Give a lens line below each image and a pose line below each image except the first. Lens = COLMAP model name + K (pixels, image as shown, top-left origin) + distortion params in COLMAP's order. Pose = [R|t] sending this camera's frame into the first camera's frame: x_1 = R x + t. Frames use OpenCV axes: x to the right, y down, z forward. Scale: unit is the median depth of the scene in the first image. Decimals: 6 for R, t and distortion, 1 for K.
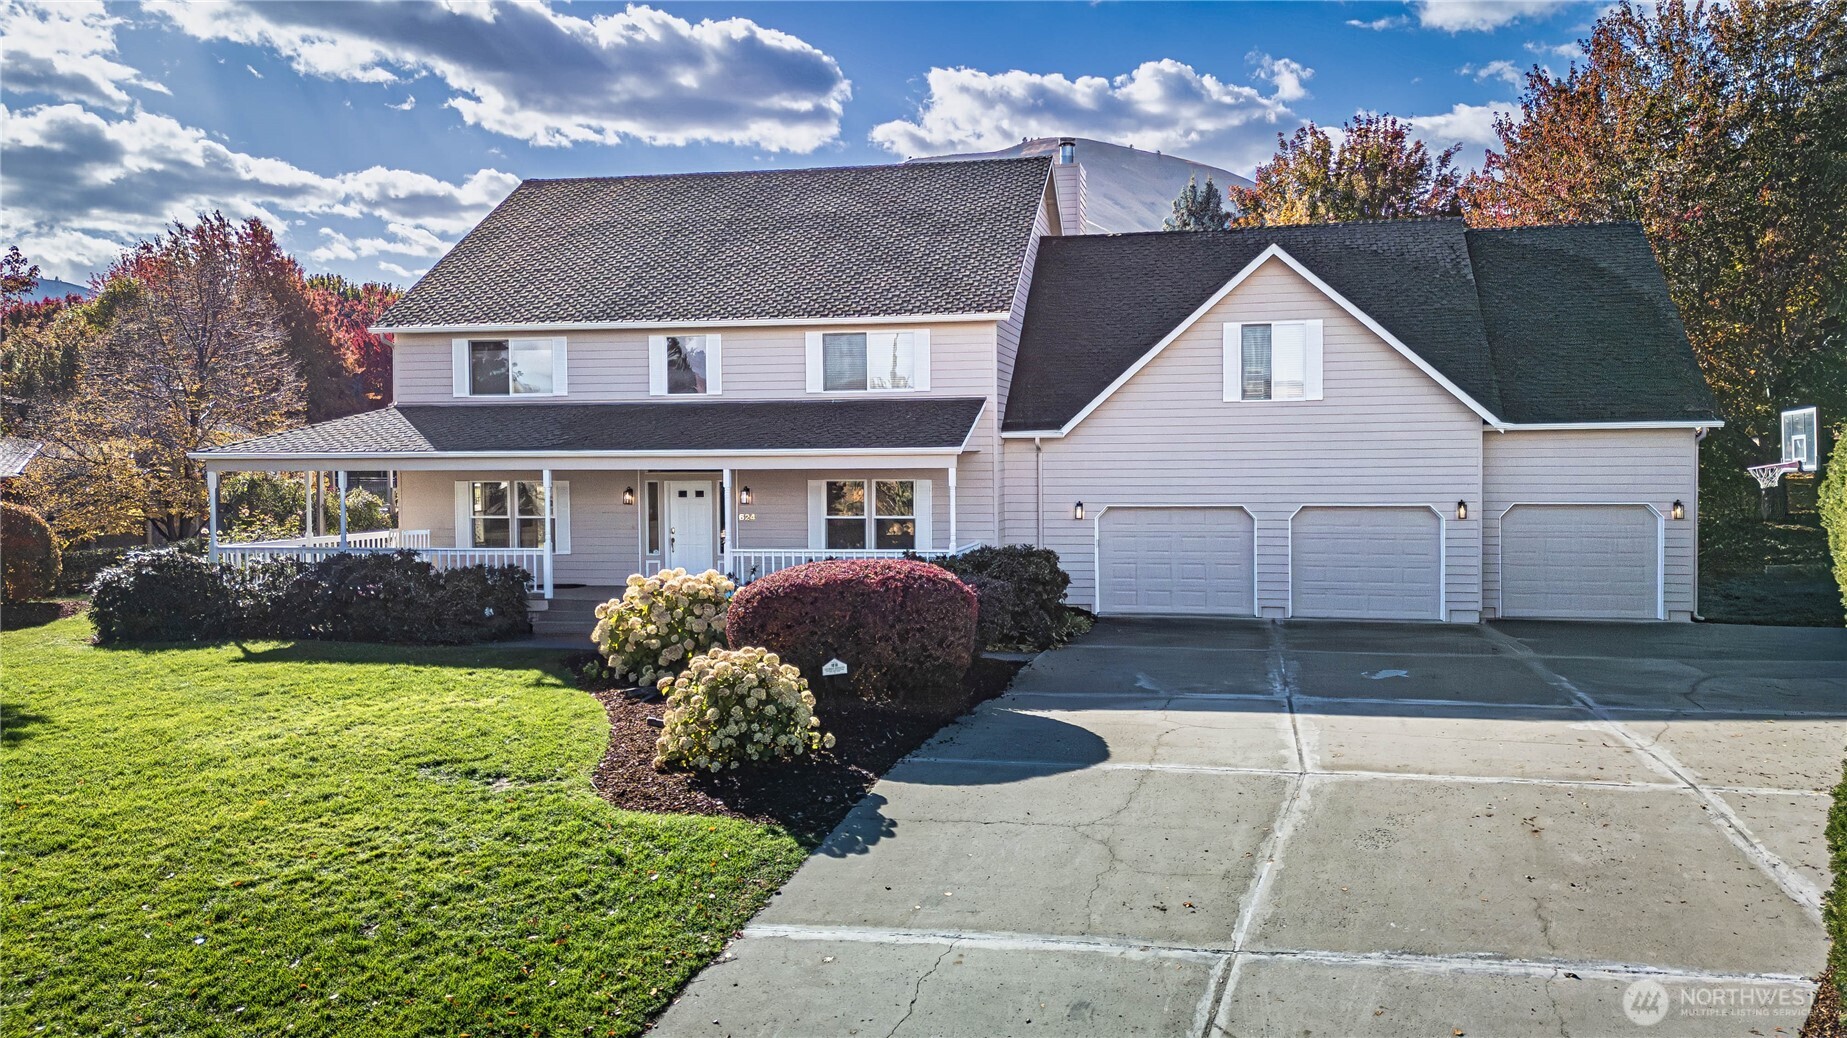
lens RADIAL K [[1392.0, 0, 923.5], [0, 1392.0, 519.0], [0, 0, 1]] dist [0.099196, -0.073621]
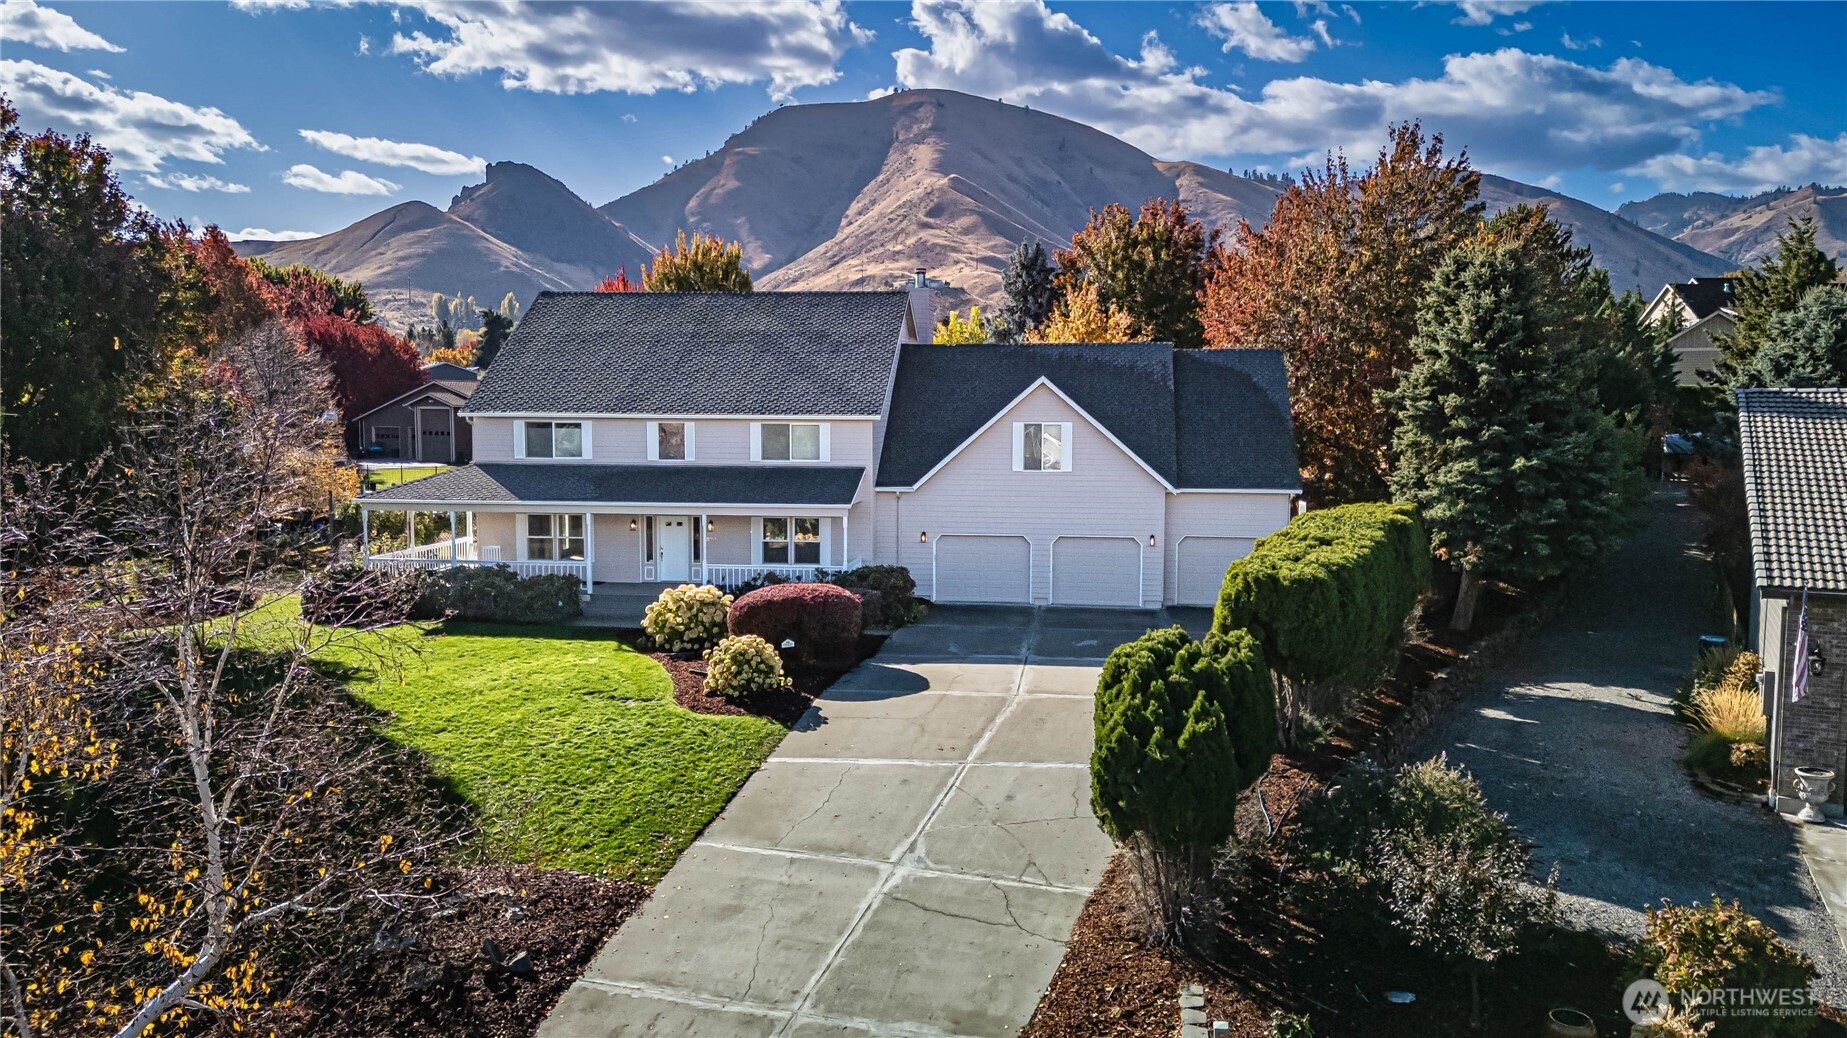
lens RADIAL K [[1353.4, 0, 897.6], [0, 1353.4, 562.5], [0, 0, 1]] dist [0.106612, -0.085618]
pose [[0.997168, 0.002478, 0.075159, -0.038096], [-0.007741, 0.997530, 0.069815, -0.096423], [-0.074800, -0.070199, 0.994725, -0.607186]]
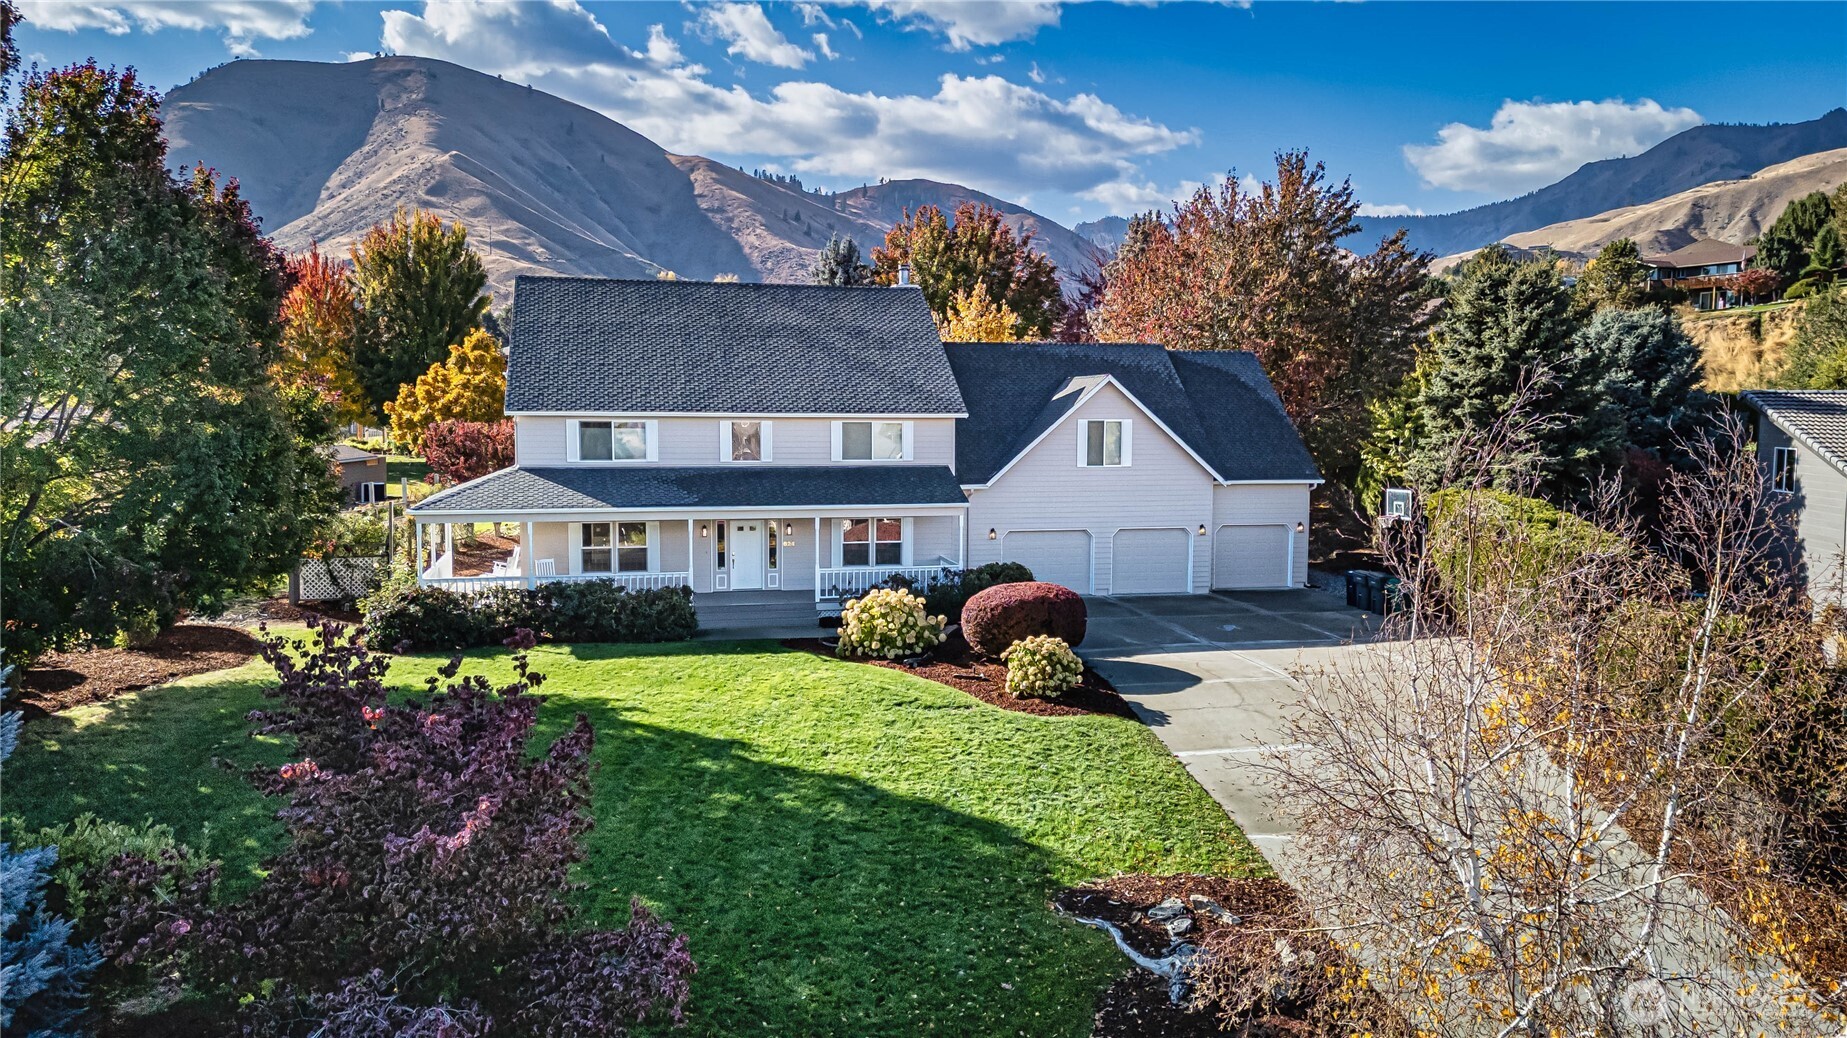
lens RADIAL K [[1392.0, 0, 923.5], [0, 1392.0, 519.0], [0, 0, 1]] dist [0.099196, -0.073621]
pose [[0.906974, -0.023959, 0.420504, -0.713640], [0.008201, 0.999196, 0.039244, -0.097834], [-0.421107, -0.032145, 0.906441, -0.460881]]
